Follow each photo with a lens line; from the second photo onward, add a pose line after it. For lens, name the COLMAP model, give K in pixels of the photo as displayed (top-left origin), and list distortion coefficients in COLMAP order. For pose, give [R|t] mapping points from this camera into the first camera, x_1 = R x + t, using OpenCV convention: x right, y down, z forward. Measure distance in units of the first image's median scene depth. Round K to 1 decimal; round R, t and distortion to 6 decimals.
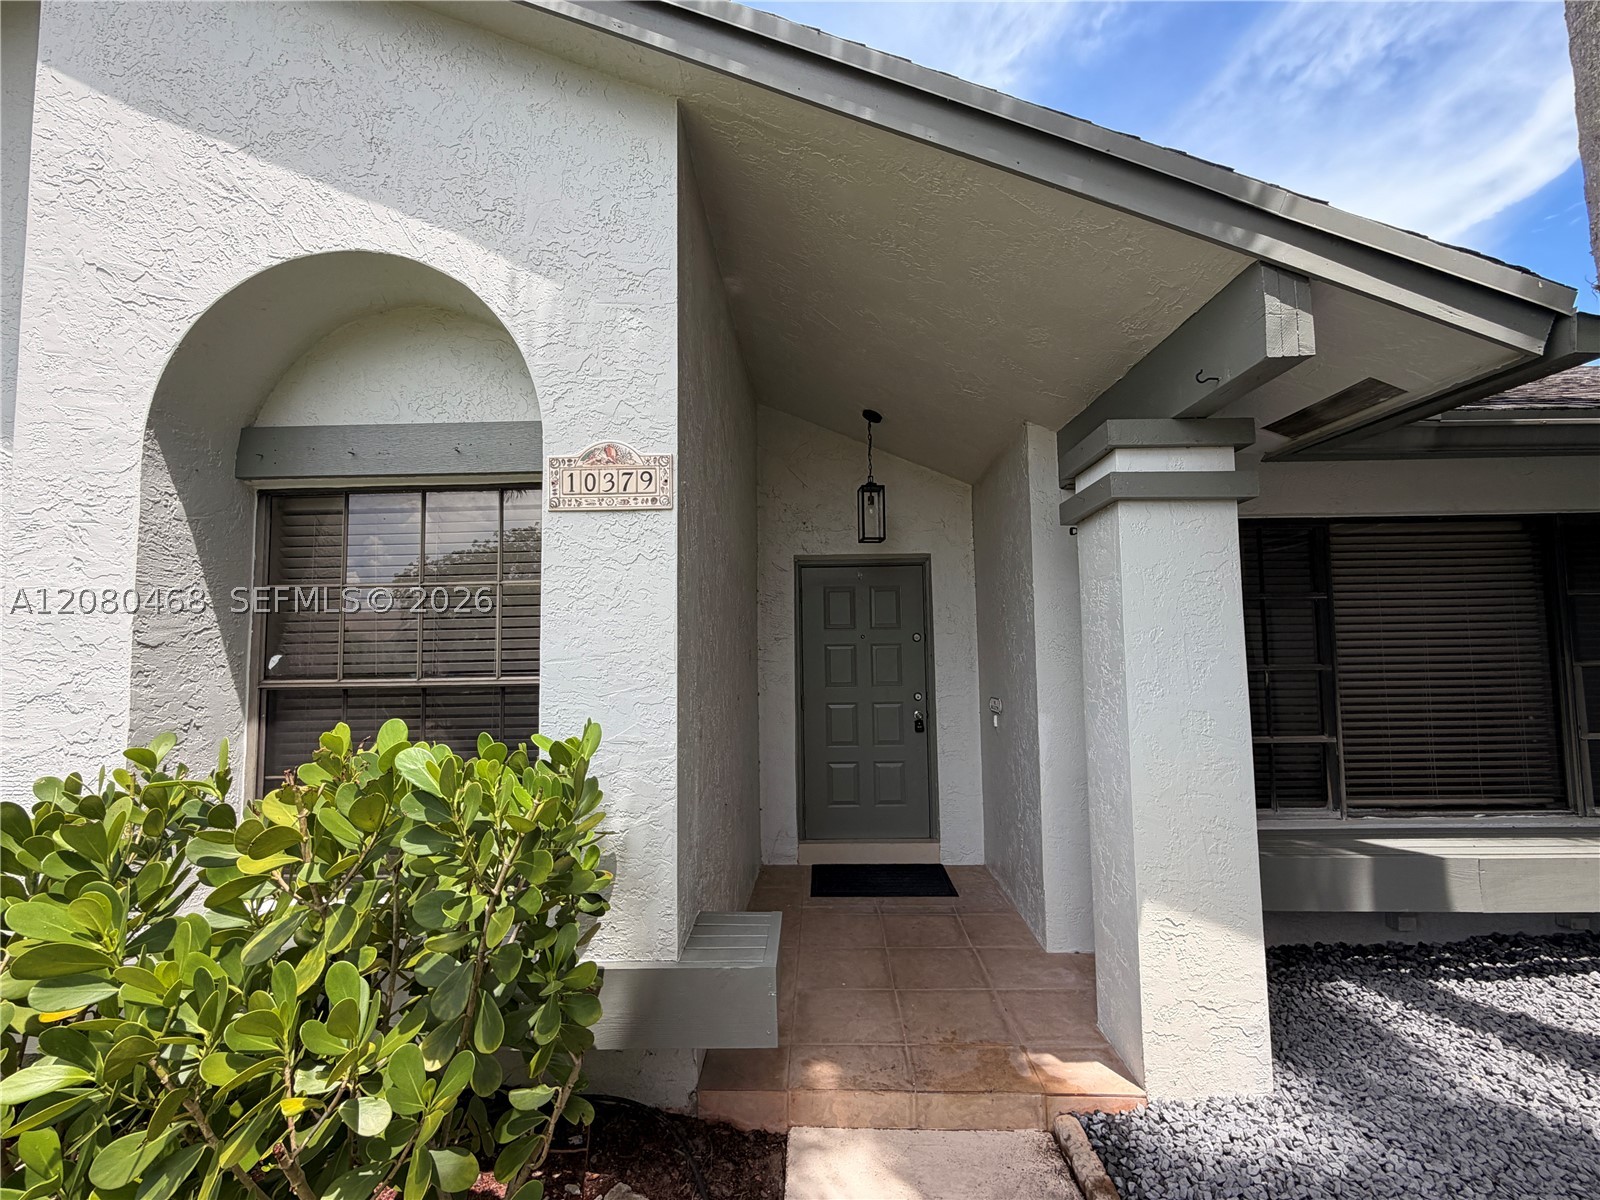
lens RADIAL K [[710.2, 0, 816.9], [0, 710.2, 600.7], [0, 0, 1]] dist [-0.000689, 0.000633]
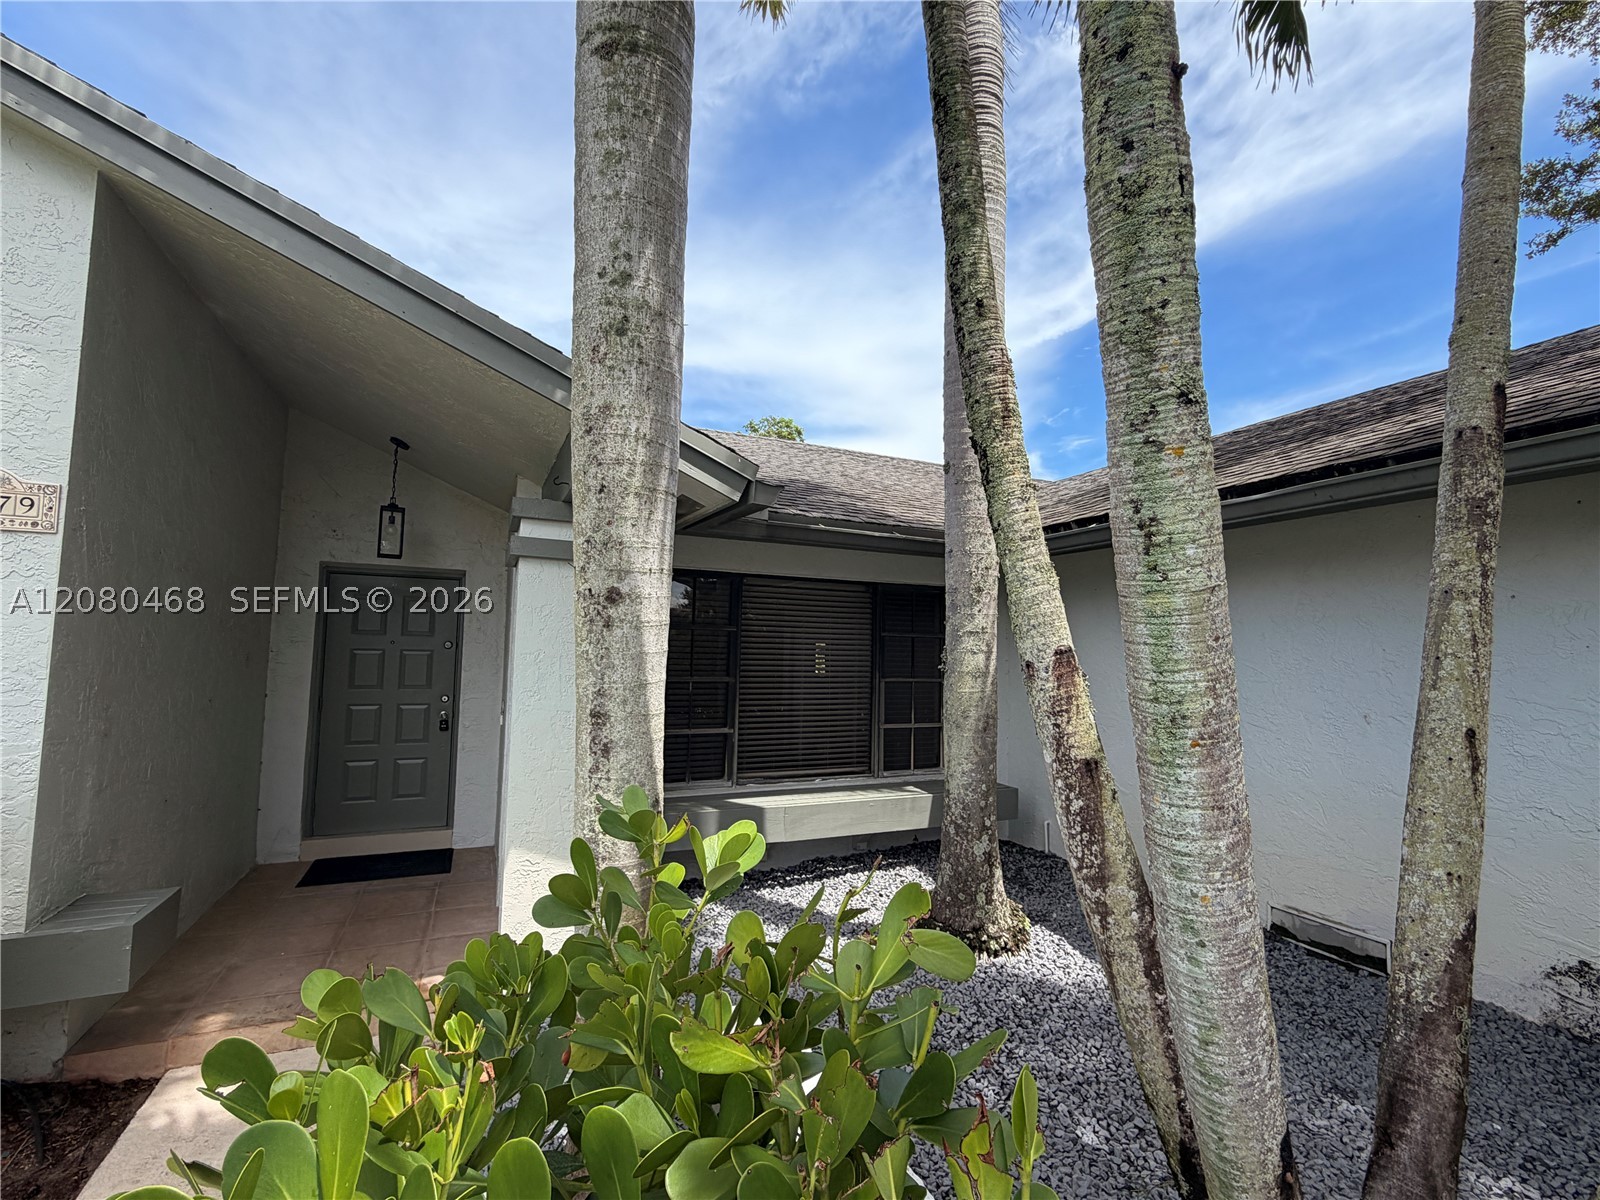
lens RADIAL K [[710.2, 0, 816.9], [0, 710.2, 600.7], [0, 0, 1]] dist [-0.000689, 0.000633]
pose [[0.903483, 0.062689, 0.424015, 0.269813], [-0.062405, 0.997945, -0.014572, -0.052629], [-0.424057, -0.013295, 0.905538, -0.347876]]
